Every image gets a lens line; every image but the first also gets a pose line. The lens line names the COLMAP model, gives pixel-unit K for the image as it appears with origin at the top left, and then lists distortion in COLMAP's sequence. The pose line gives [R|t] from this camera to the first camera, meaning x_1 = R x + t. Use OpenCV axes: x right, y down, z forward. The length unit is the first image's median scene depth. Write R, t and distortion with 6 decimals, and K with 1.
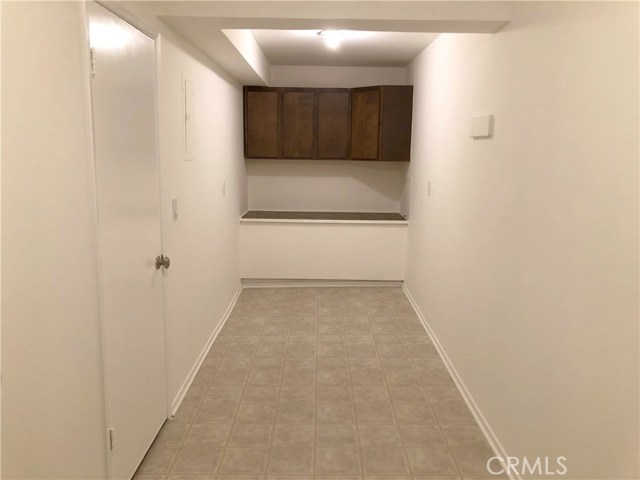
lens RADIAL K [[525.8, 0, 323.1], [0, 525.8, 239.3], [0, 0, 1]] dist [0.003838, -0.002581]
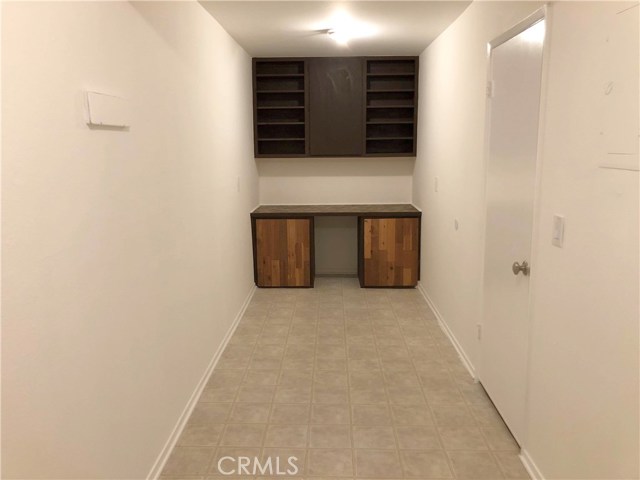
lens RADIAL K [[525.8, 0, 323.4], [0, 525.8, 239.3], [0, 0, 1]] dist [0.003838, -0.002581]
pose [[-0.999831, -0.004813, 0.017768, 0.023173], [0.001751, 0.935987, 0.352031, -0.321605], [-0.018325, 0.352002, -0.935820, 1.815677]]
